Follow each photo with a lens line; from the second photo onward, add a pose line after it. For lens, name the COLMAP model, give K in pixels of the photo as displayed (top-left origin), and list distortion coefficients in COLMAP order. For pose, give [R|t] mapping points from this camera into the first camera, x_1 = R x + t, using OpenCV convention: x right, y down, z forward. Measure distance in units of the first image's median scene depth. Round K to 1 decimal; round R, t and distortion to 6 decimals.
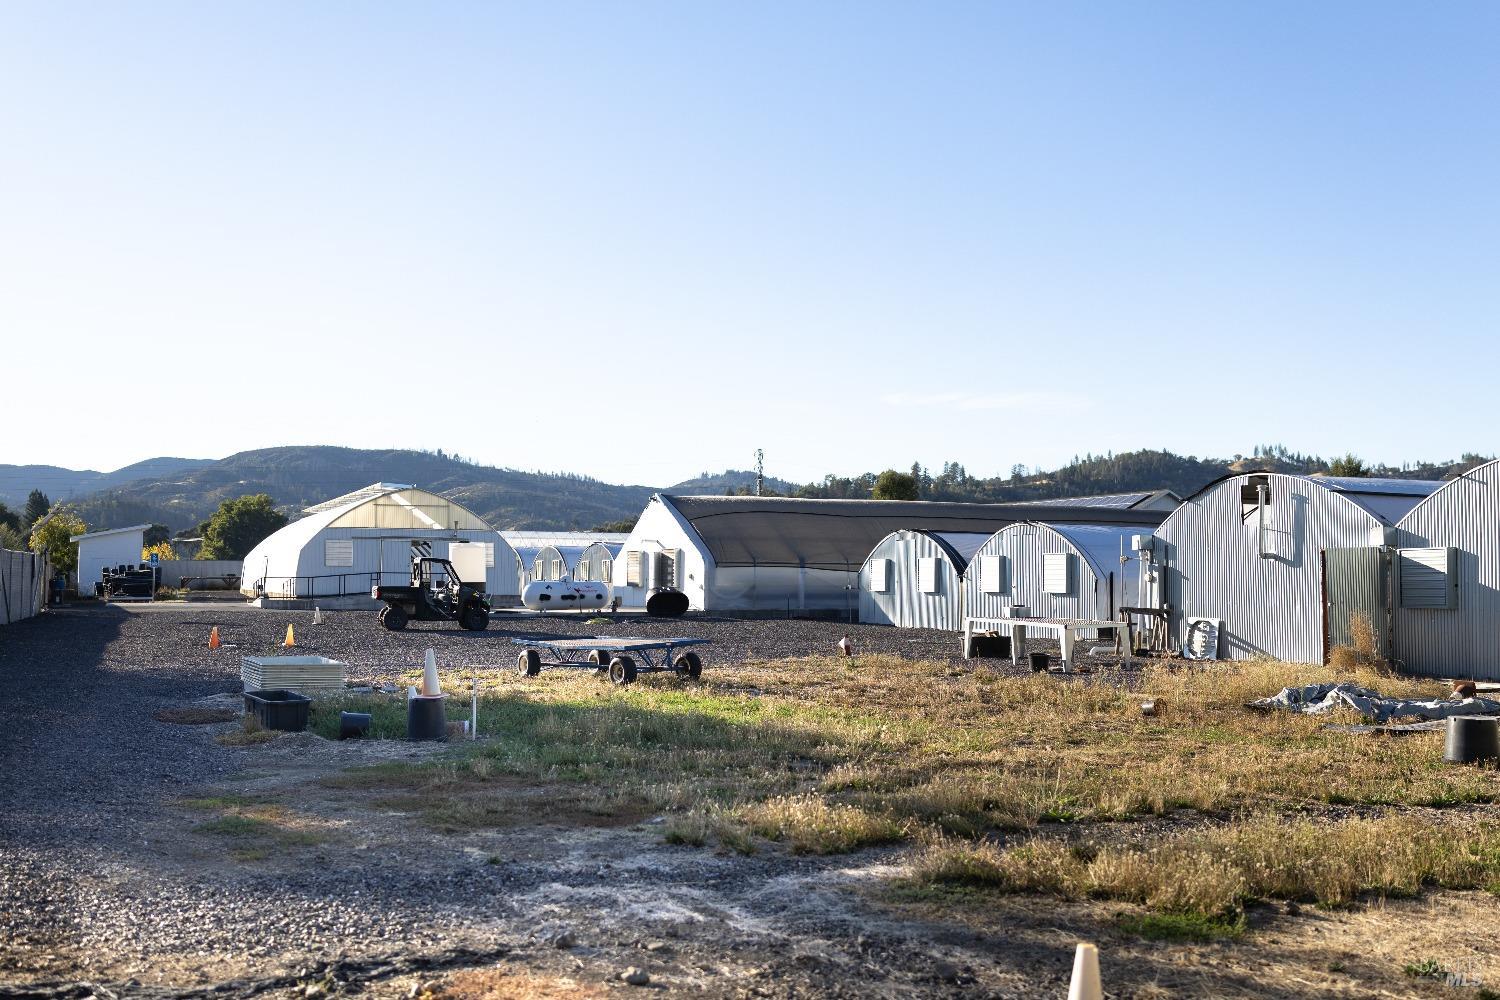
lens RADIAL K [[1434.3, 0, 750.0], [0, 1434.3, 500.0], [0, 0, 1]] dist [0.033911, -0.059188]
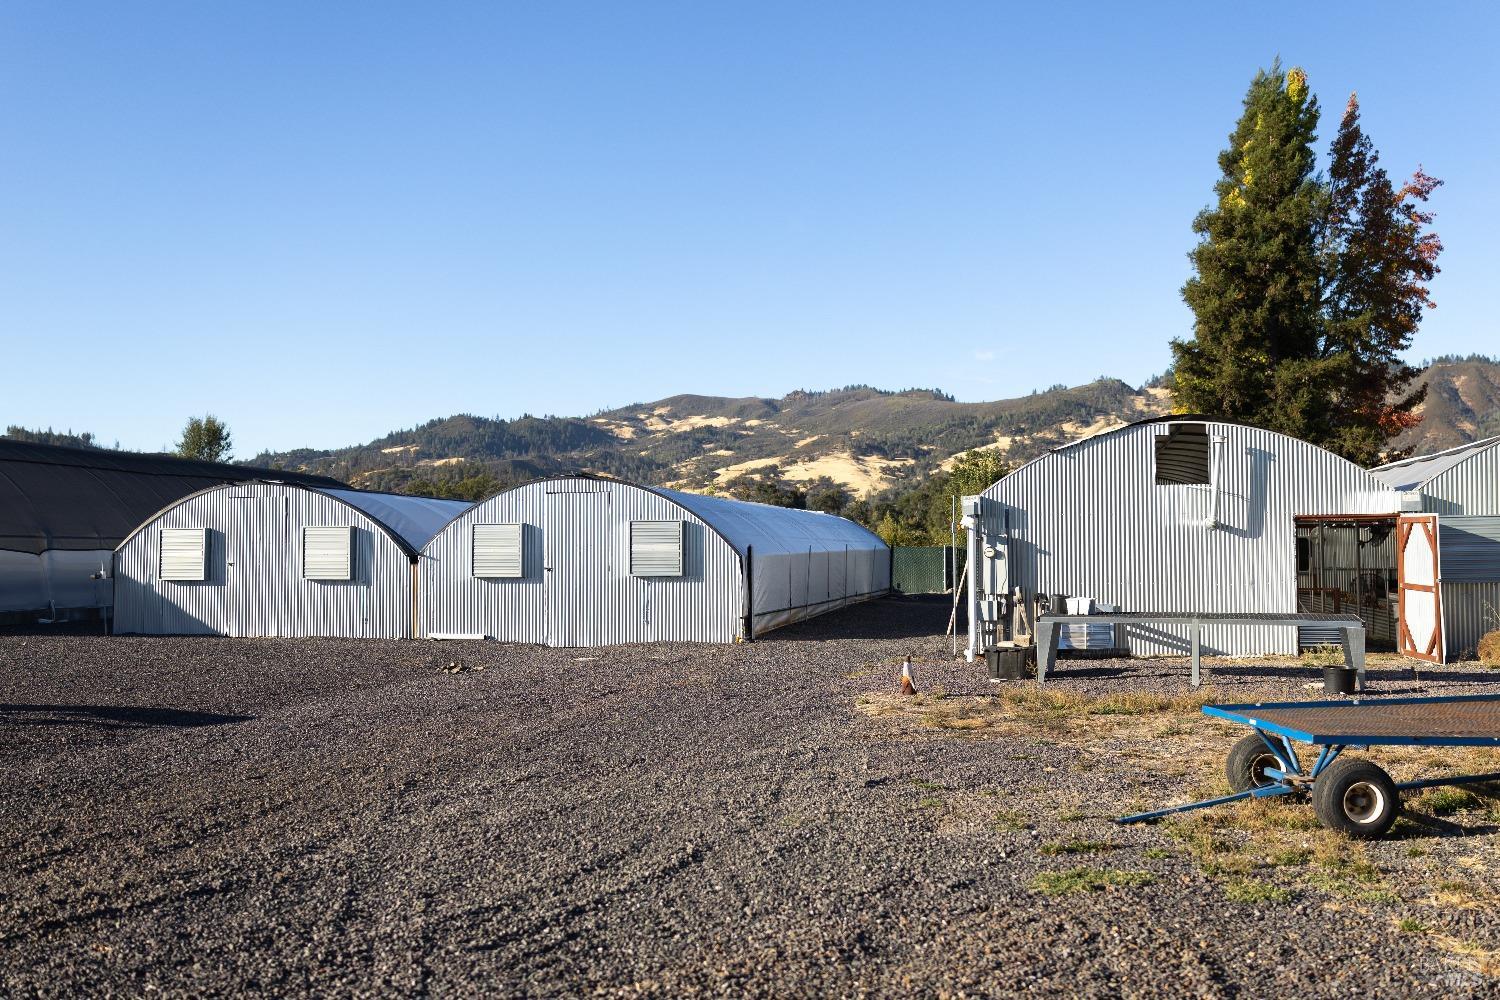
lens RADIAL K [[1434.3, 0, 750.0], [0, 1434.3, 500.0], [0, 0, 1]] dist [0.033911, -0.059188]
pose [[0.569697, 0.019778, 0.821617, -0.411413], [-0.033939, 0.999424, -0.000526, 0.031438], [-0.821154, -0.027585, 0.570040, 0.679188]]
